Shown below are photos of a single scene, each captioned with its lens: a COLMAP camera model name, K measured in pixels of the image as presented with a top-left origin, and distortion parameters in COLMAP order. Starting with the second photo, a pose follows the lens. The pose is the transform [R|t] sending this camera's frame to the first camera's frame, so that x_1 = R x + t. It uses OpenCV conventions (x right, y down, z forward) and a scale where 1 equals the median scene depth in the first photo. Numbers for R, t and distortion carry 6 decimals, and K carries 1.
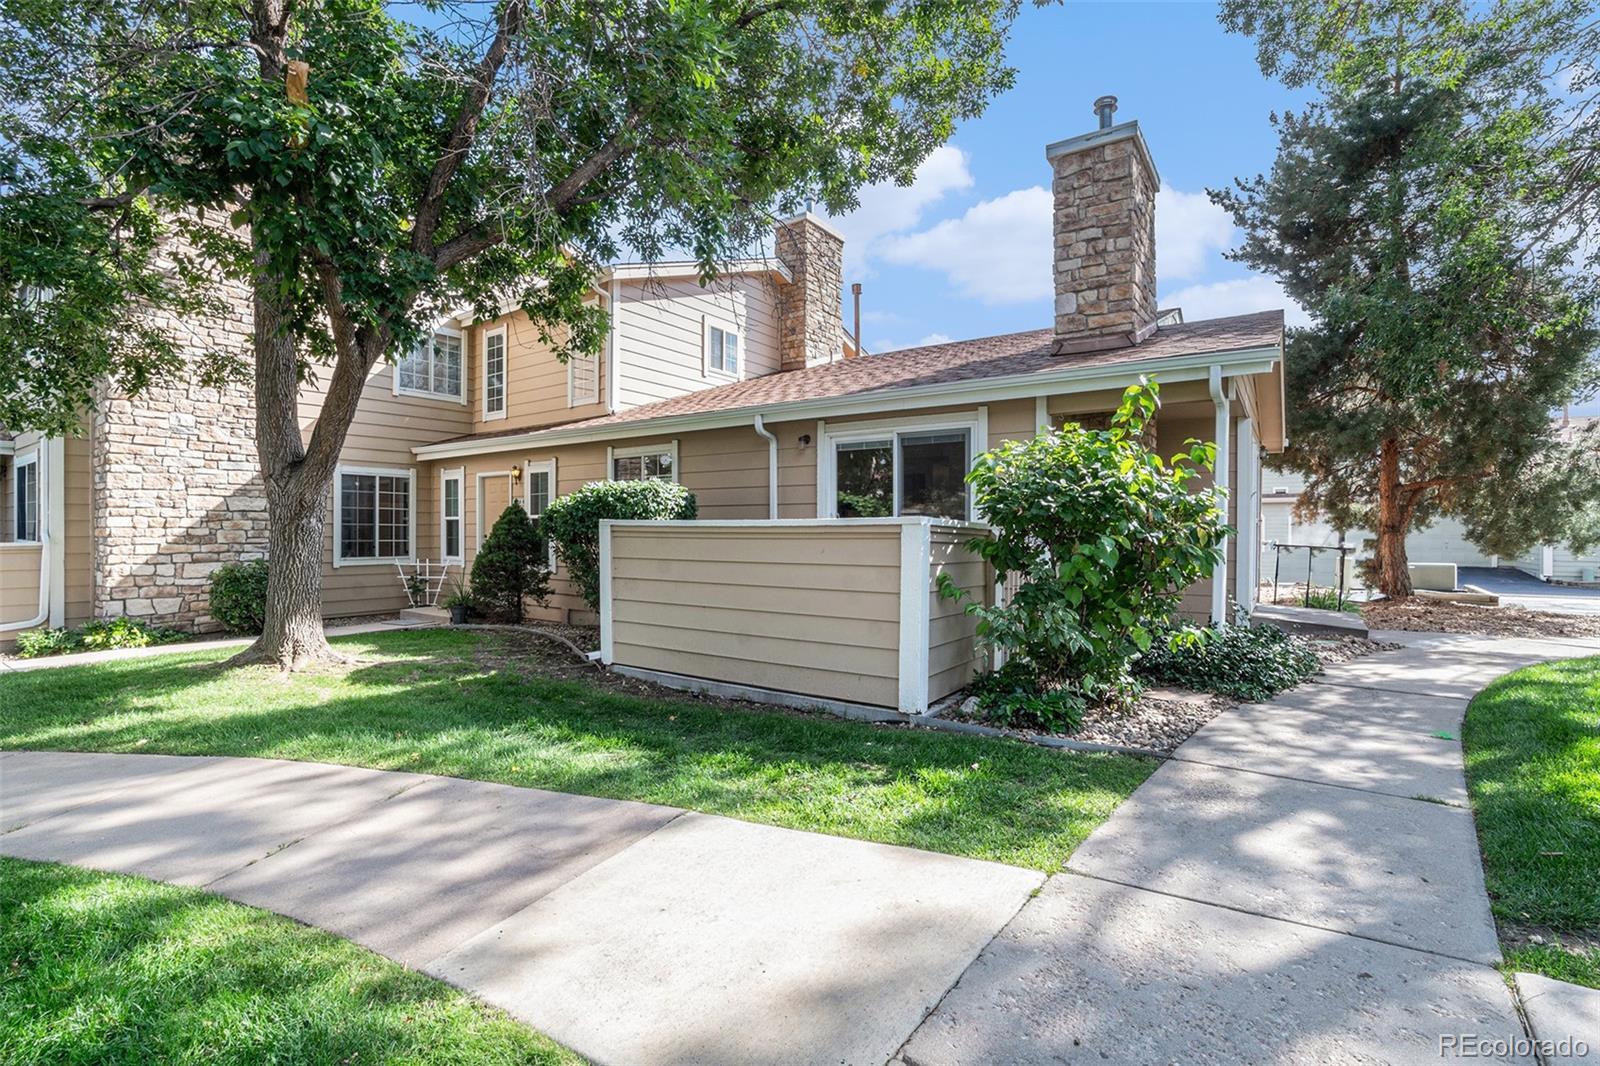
lens RADIAL K [[737.9, 0, 800.0], [0, 737.9, 533.0], [0, 0, 1]] dist [-0.044139, 0.000352]
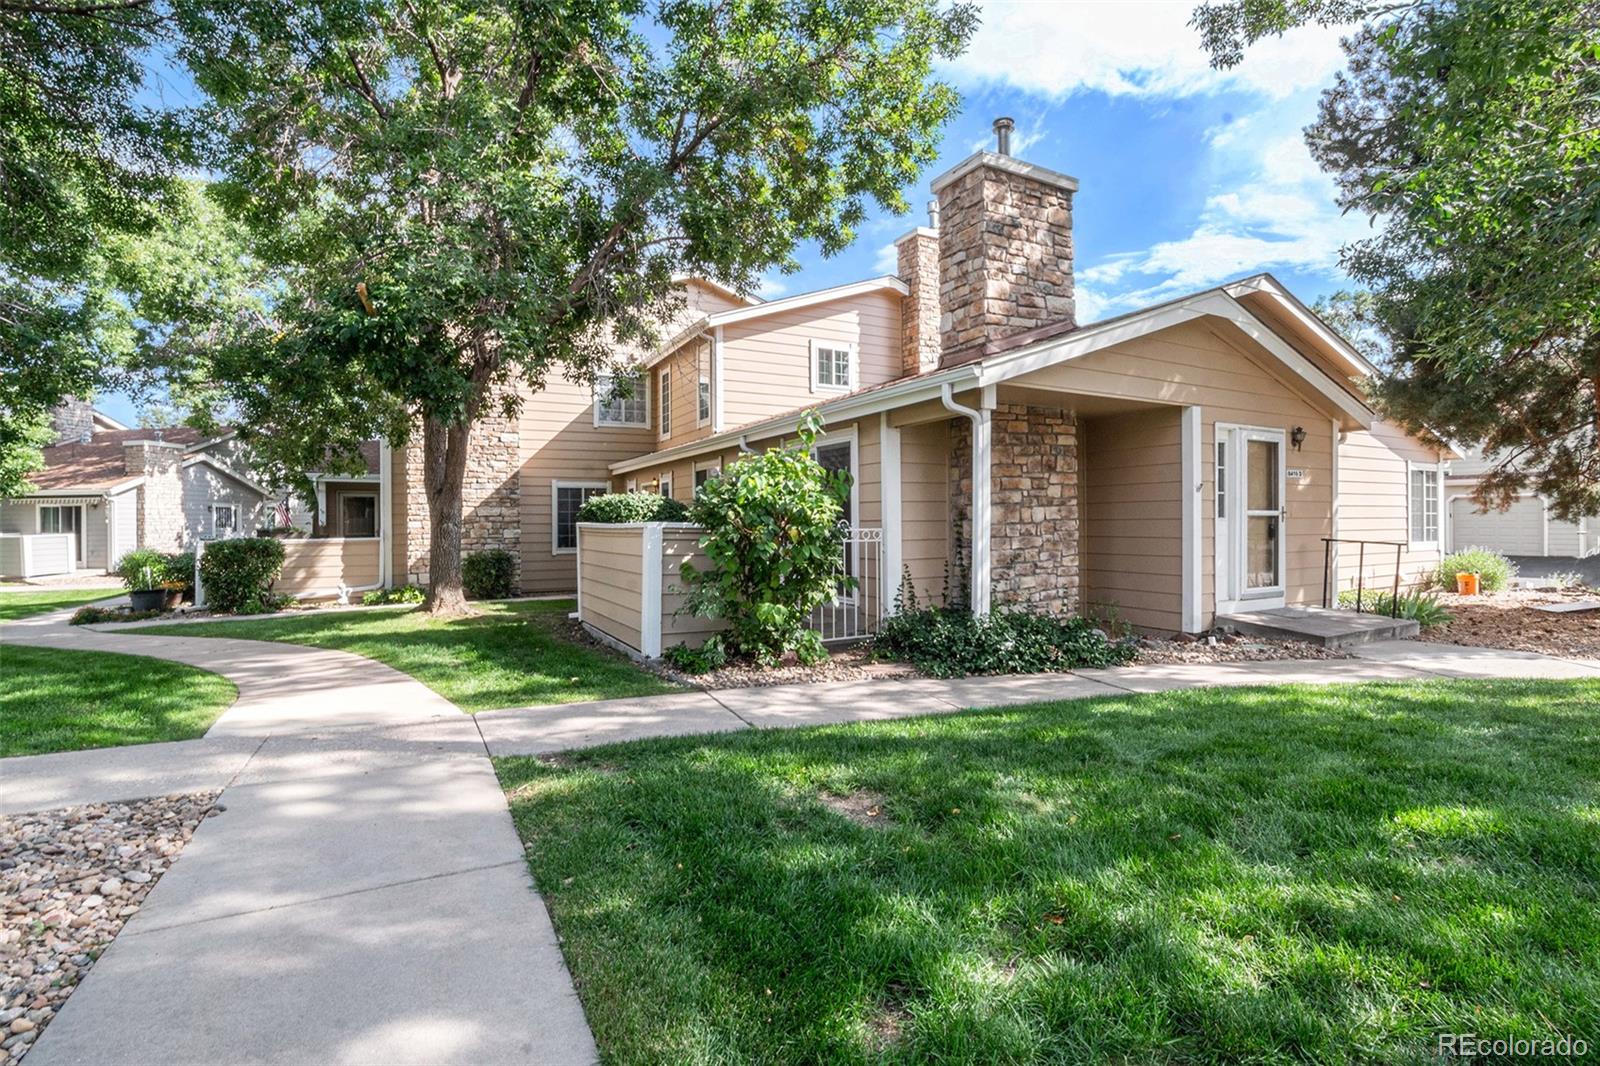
lens RADIAL K [[758.7, 0, 800.0], [0, 758.7, 533.0], [0, 0, 1]] dist [-0.062253, 0.000234]
pose [[0.890829, -0.002956, -0.454329, 0.619414], [0.008718, 0.999906, 0.010587, -0.008011], [0.454255, -0.013392, 0.890771, -0.110226]]
